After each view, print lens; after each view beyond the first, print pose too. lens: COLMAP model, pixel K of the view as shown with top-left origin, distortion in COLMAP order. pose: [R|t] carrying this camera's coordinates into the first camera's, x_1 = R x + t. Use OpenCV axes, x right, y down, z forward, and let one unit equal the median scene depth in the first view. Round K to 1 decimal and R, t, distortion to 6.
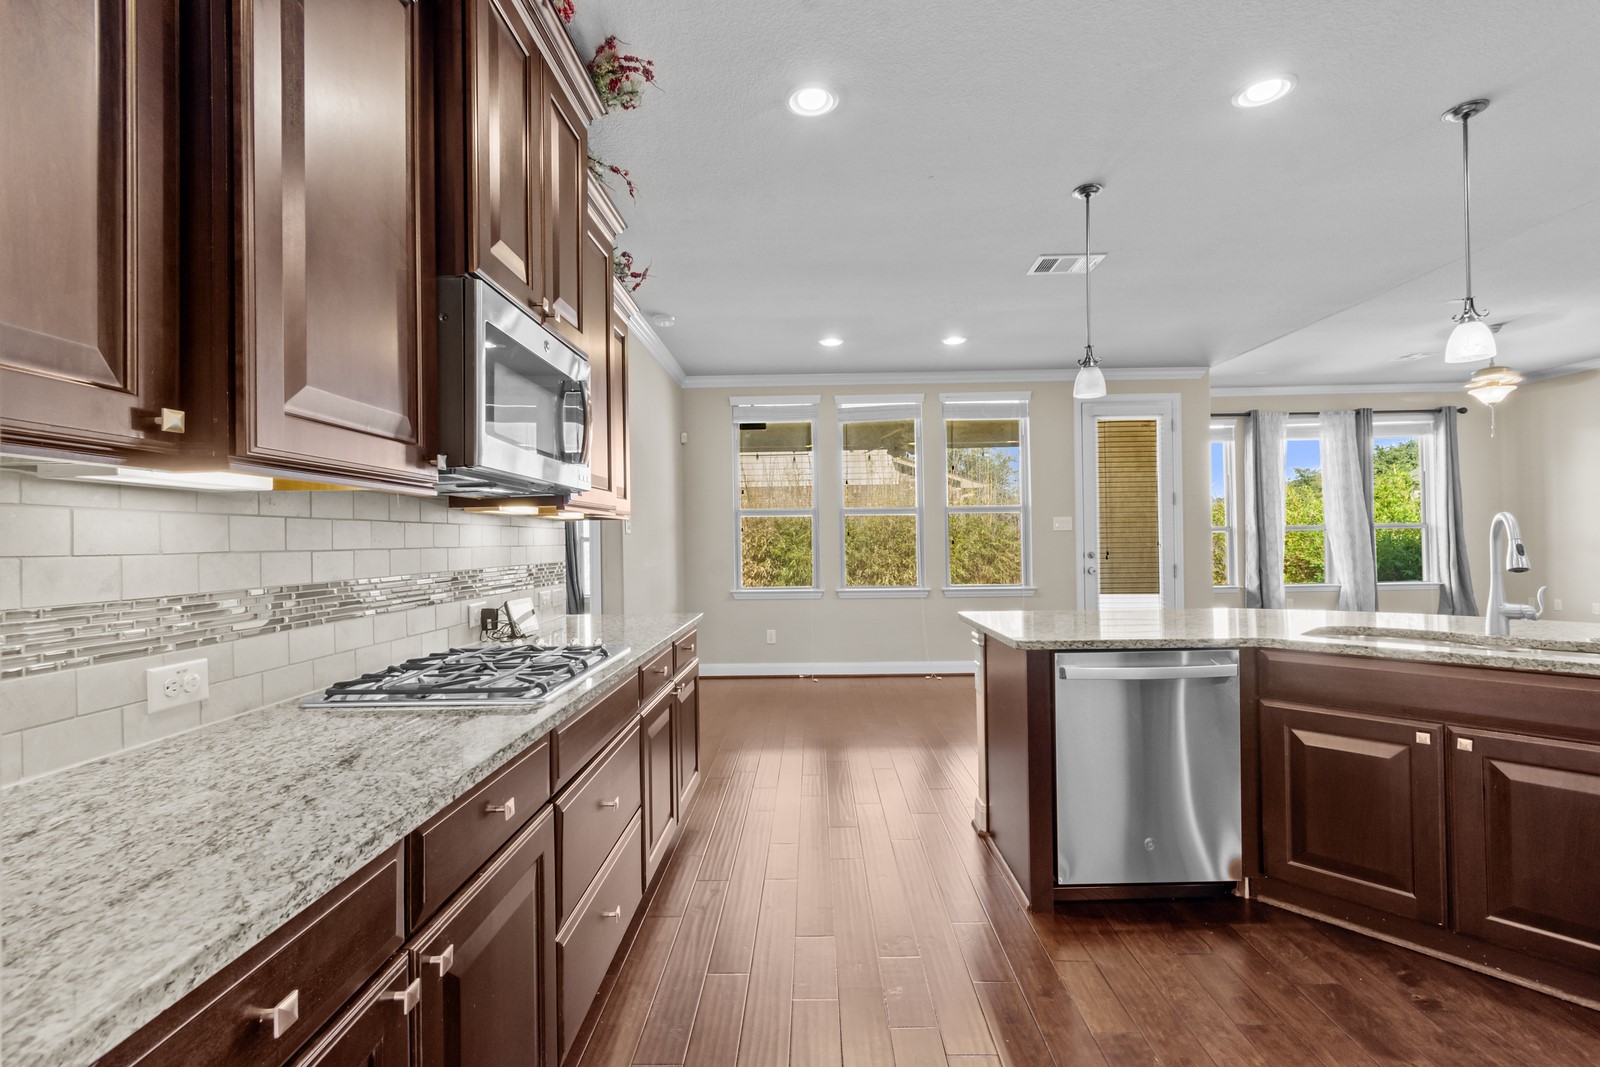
lens RADIAL K [[715.3, 0, 803.8], [0, 715.3, 533.4], [0, 0, 1]] dist [0.003400, 0.000202]
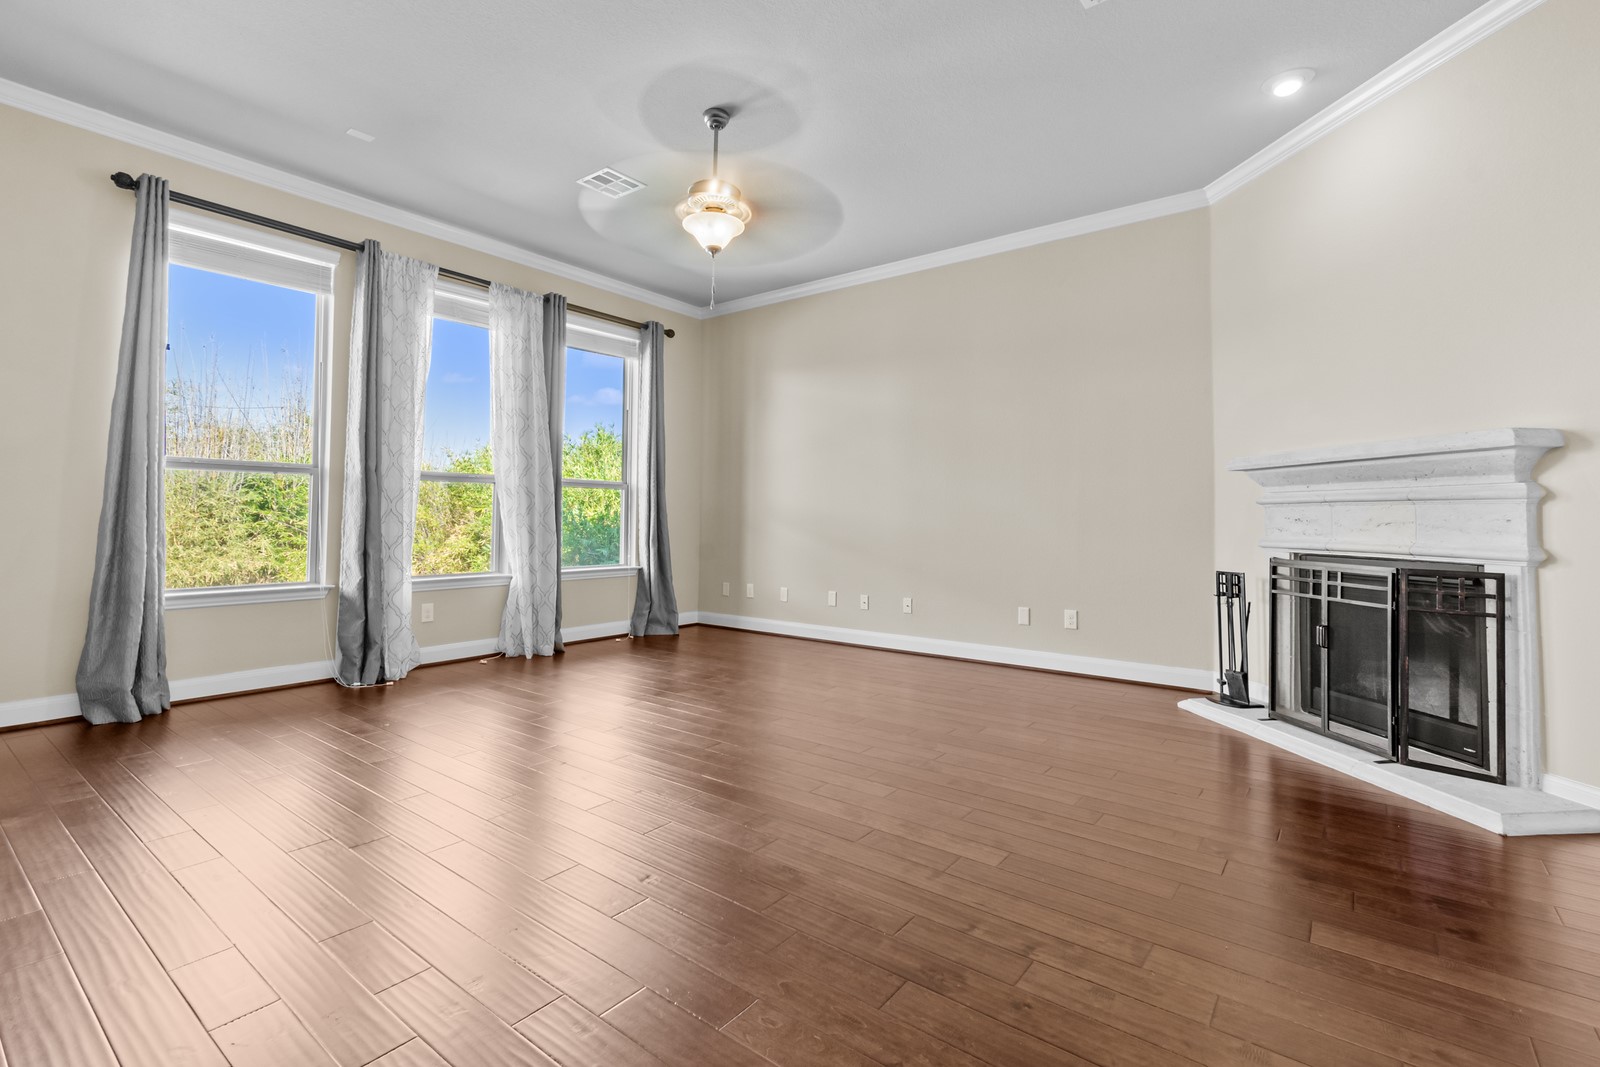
lens RADIAL K [[715.3, 0, 797.5], [0, 715.3, 495.3], [0, 0, 1]] dist [0.003400, 0.000202]
pose [[0.596333, 0.049828, 0.801189, 0.408277], [-0.026040, 0.998747, -0.042733, 0.024372], [-0.802315, 0.004620, 0.596884, 0.448256]]
